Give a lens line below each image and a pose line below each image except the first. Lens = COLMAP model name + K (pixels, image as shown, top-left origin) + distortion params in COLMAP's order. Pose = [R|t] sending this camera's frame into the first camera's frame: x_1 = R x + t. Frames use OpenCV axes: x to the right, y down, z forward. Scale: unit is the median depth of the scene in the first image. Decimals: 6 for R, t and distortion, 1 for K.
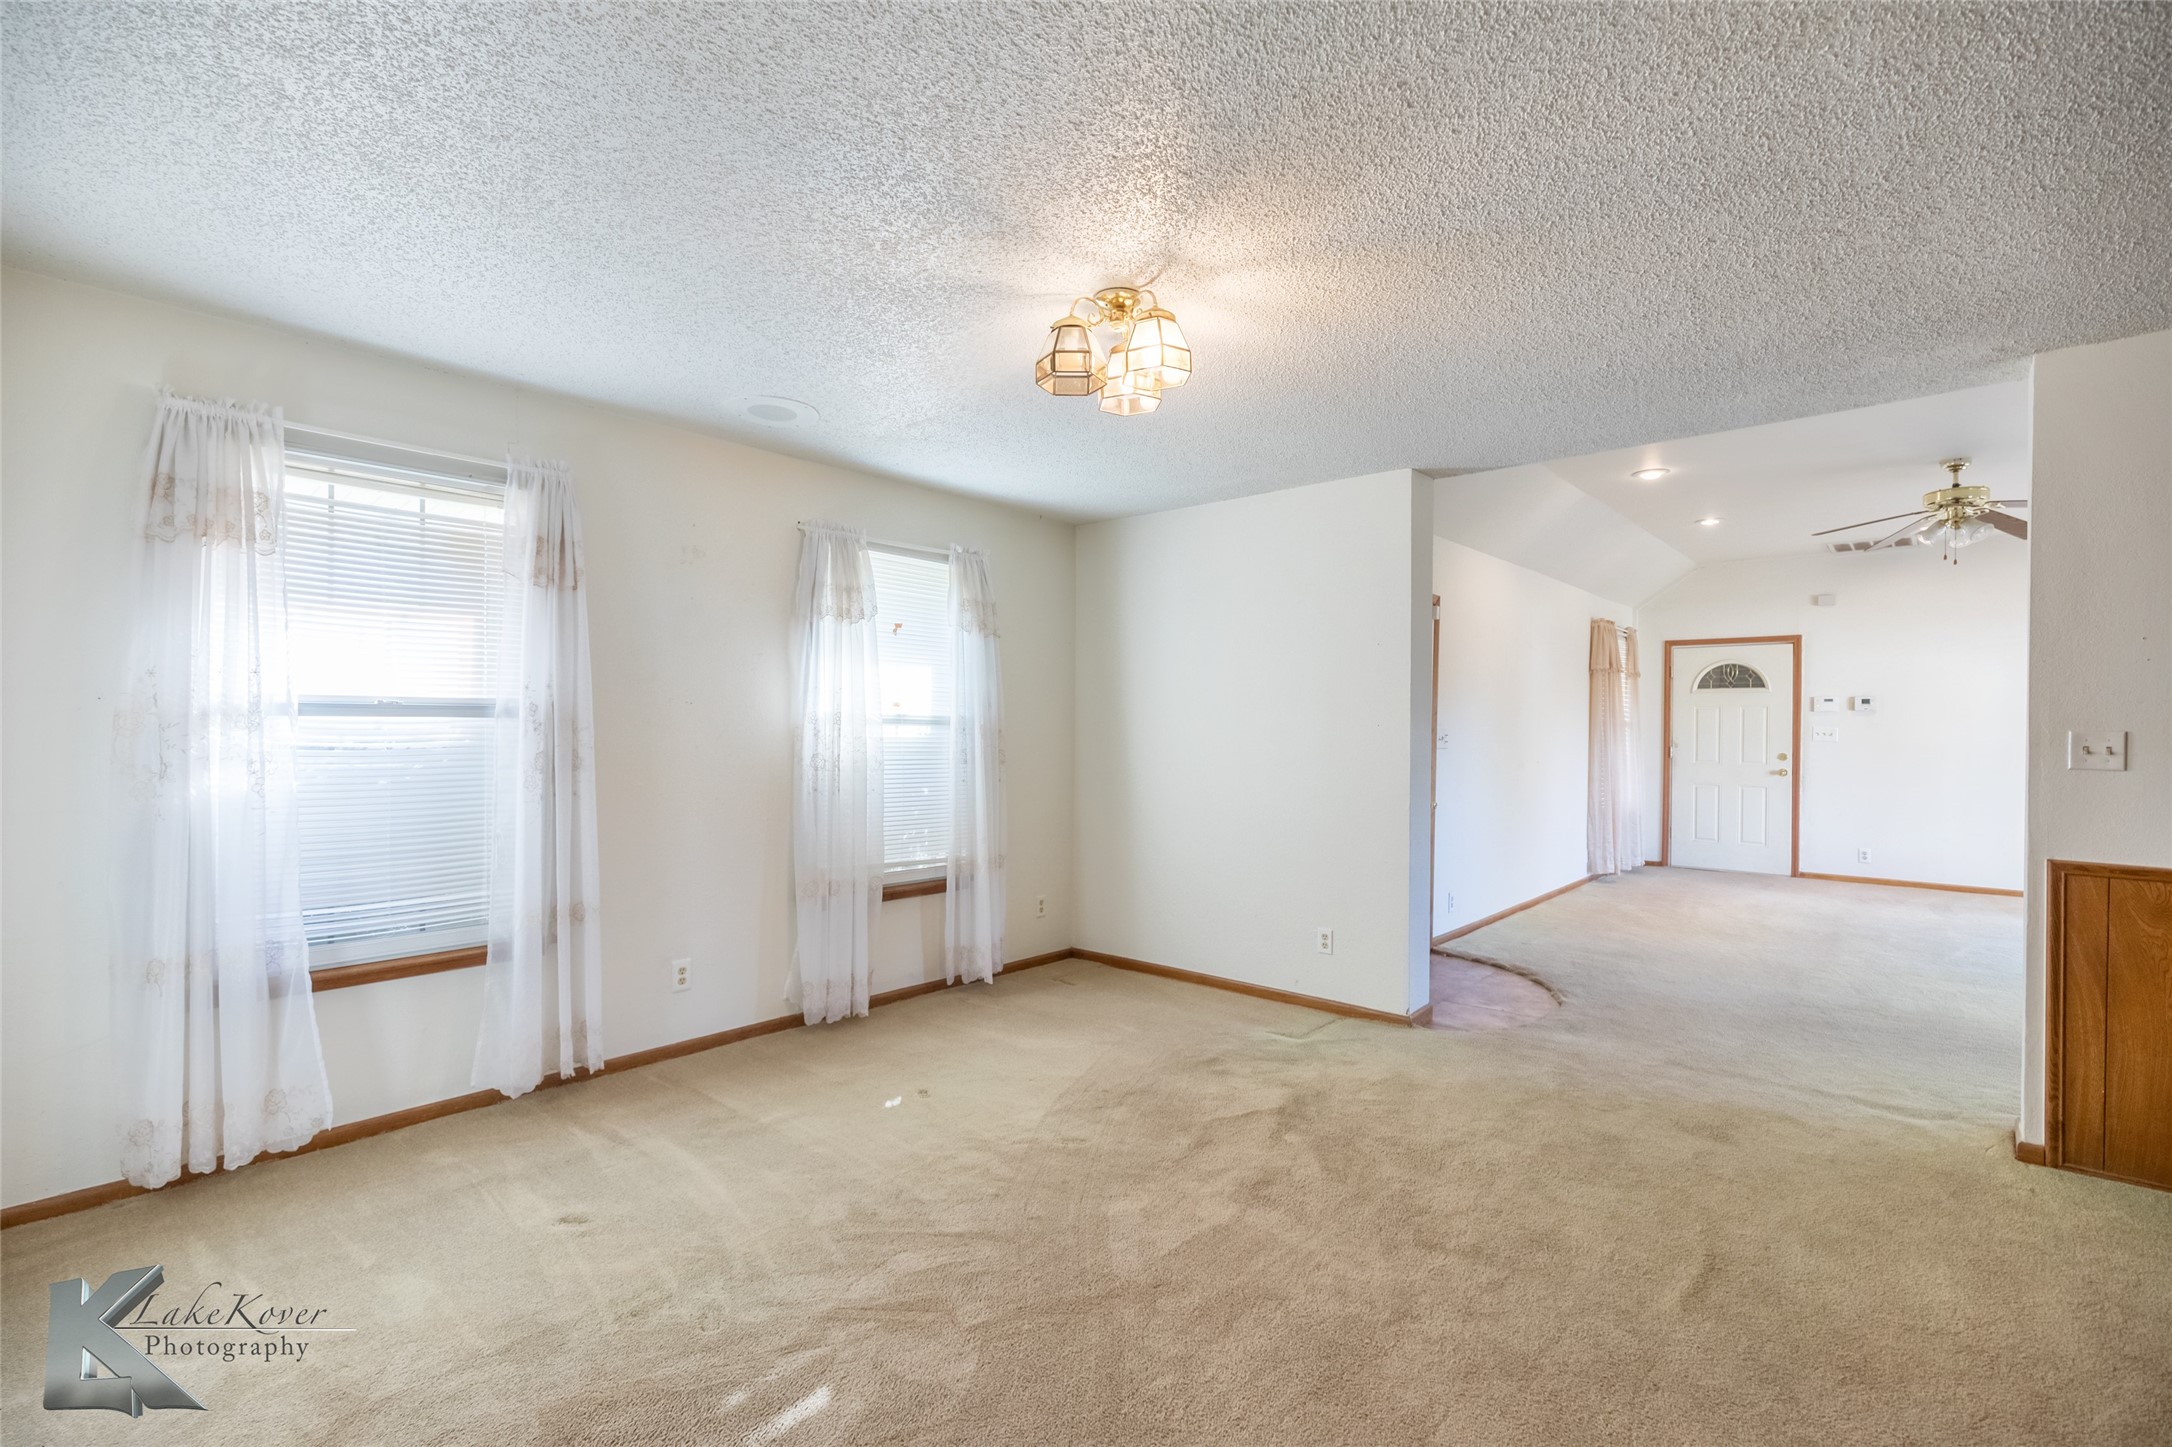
lens RADIAL K [[977.9, 0, 1084.7], [0, 977.9, 716.2], [0, 0, 1]] dist [0.001554, -0.000210]
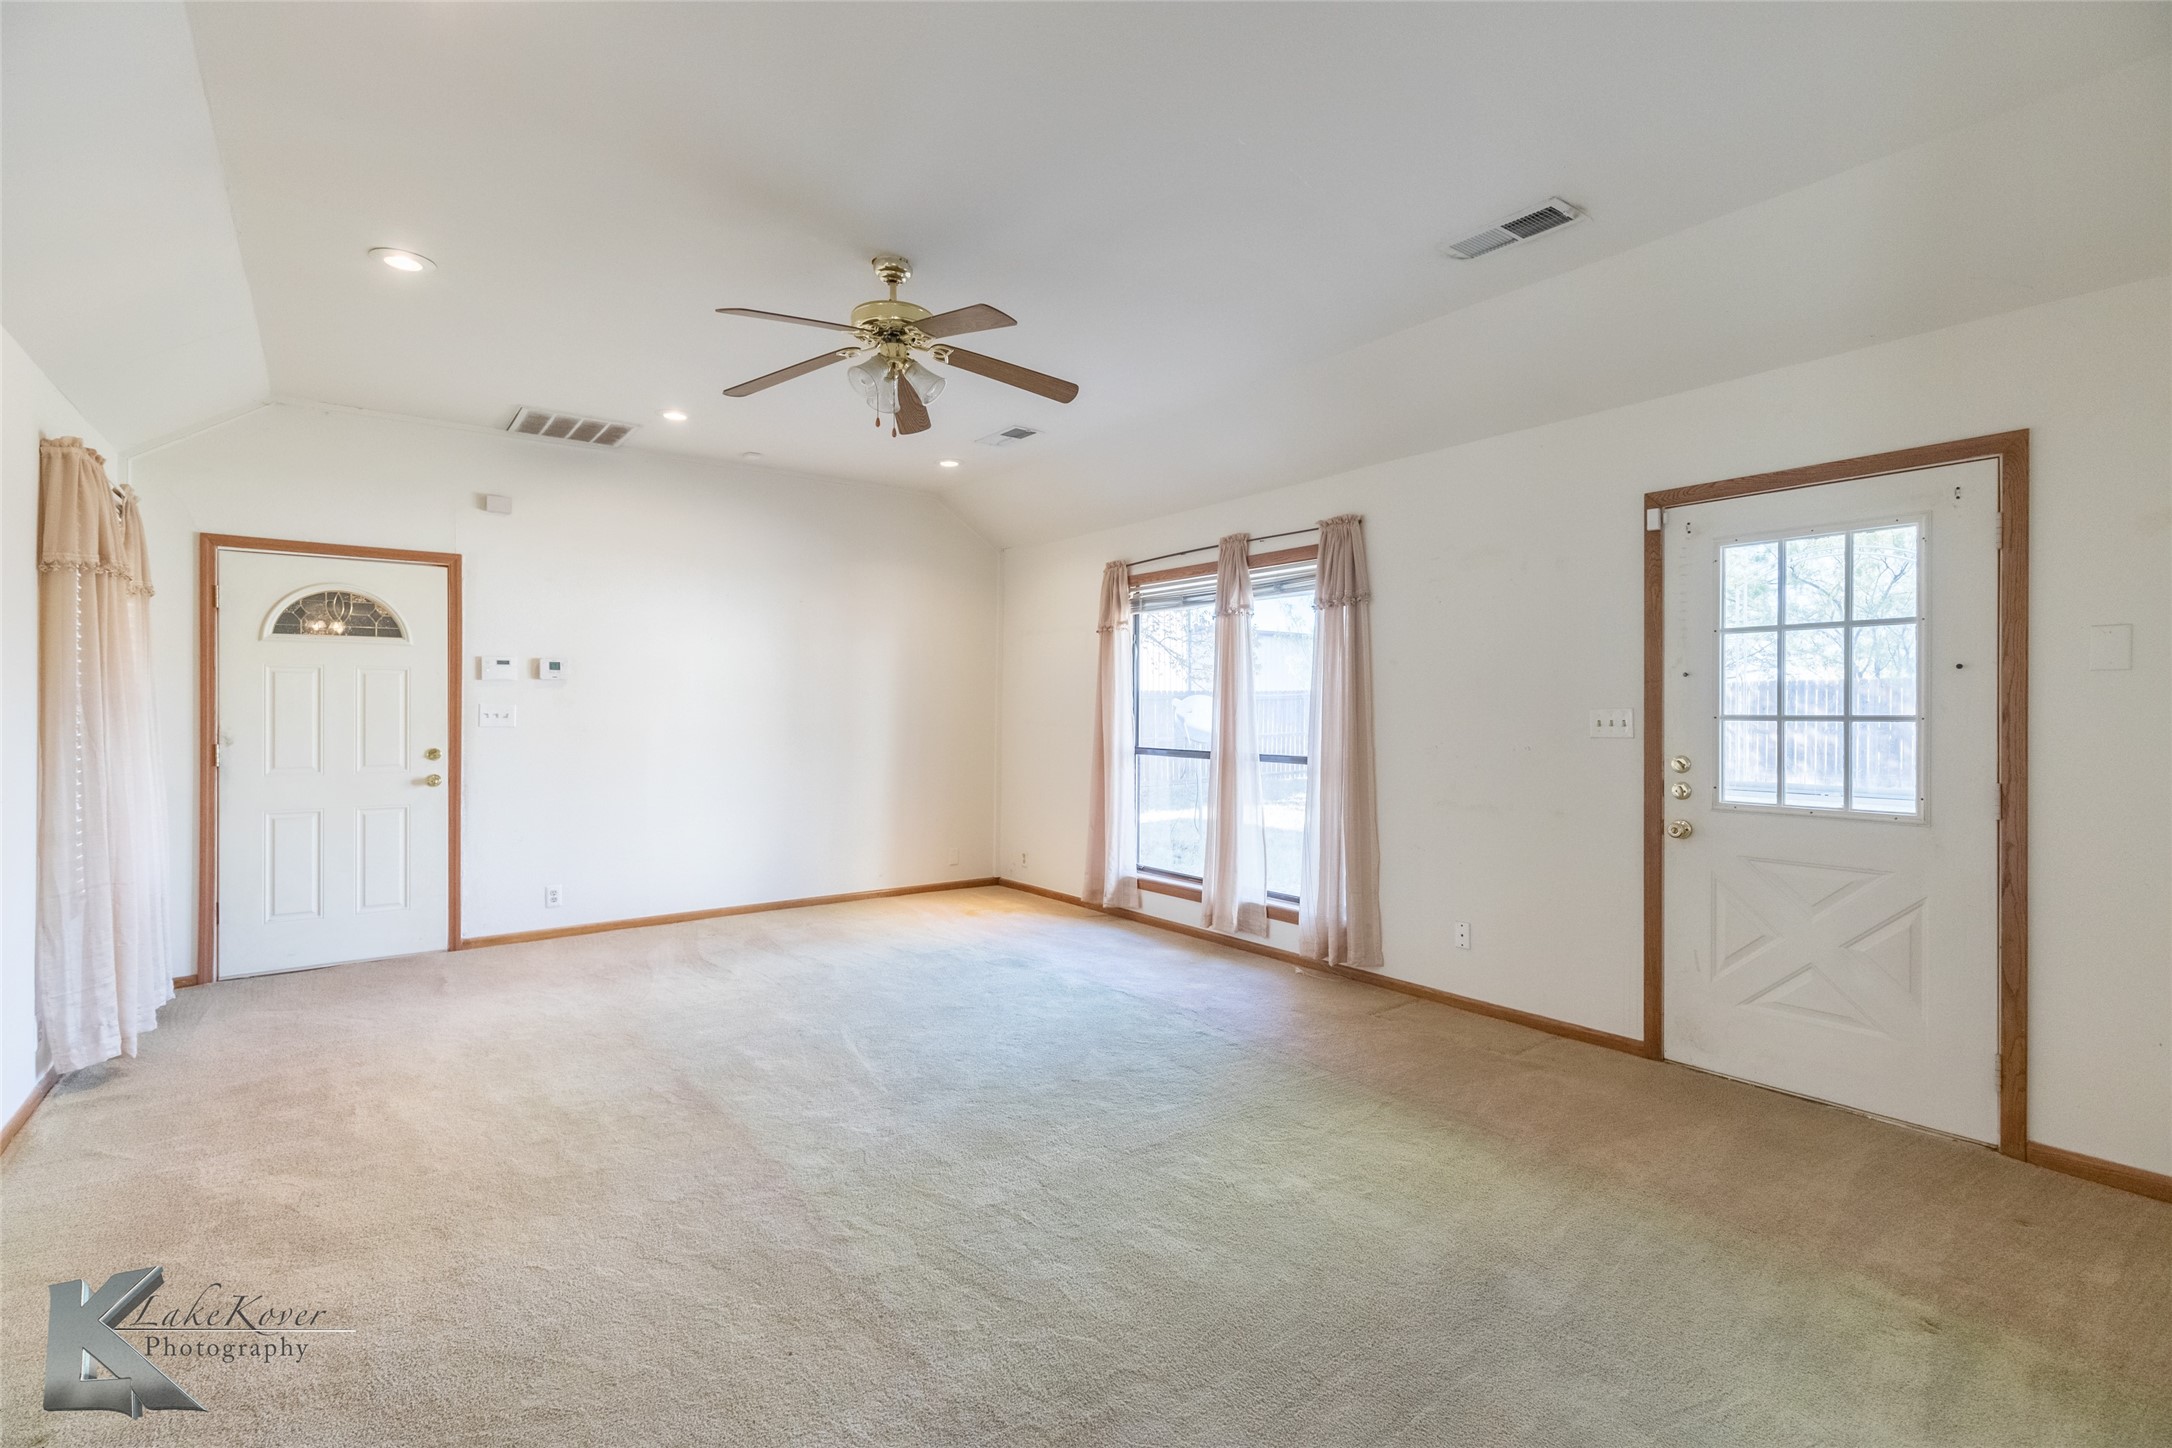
lens RADIAL K [[977.9, 0, 1084.7], [0, 977.9, 716.7], [0, 0, 1]] dist [0.001554, -0.000210]
pose [[0.192673, -0.014733, 0.981152, 0.203376], [-0.006569, 0.999846, 0.016304, 0.006033], [-0.981241, -0.009586, 0.192546, 0.496620]]
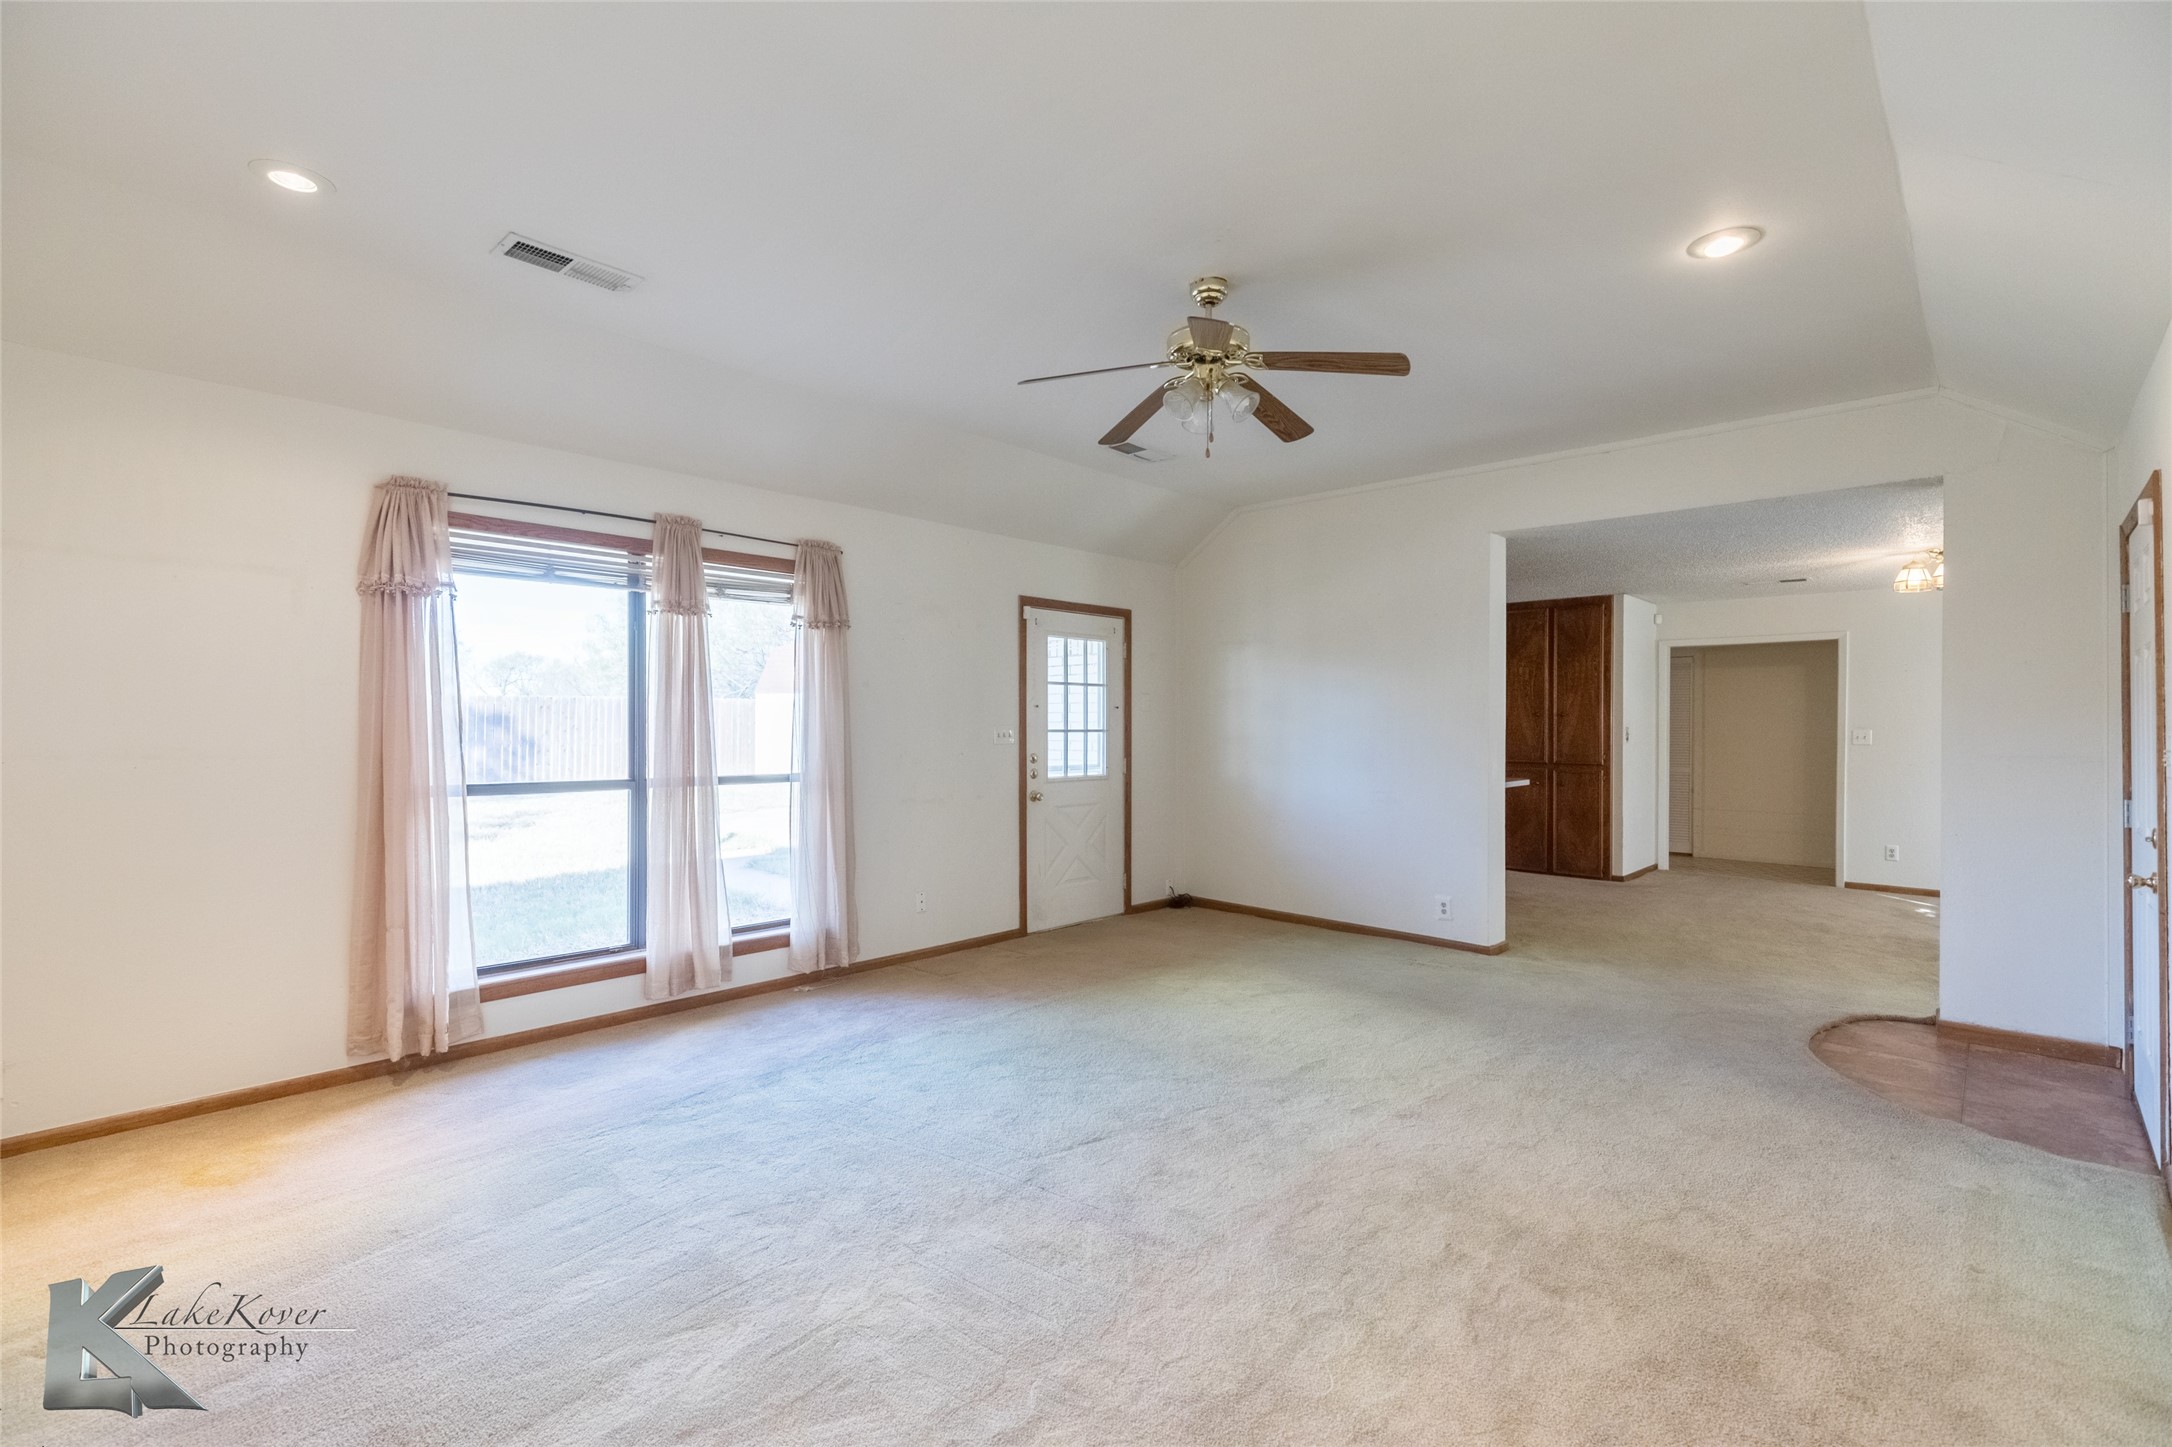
lens RADIAL K [[977.9, 0, 1084.7], [0, 977.9, 716.2], [0, 0, 1]] dist [0.001554, -0.000210]
pose [[-0.999887, -0.013563, 0.006518, 0.631489], [-0.013676, 0.999750, -0.017671, 0.013030], [-0.006276, -0.017758, -0.999823, 1.061468]]
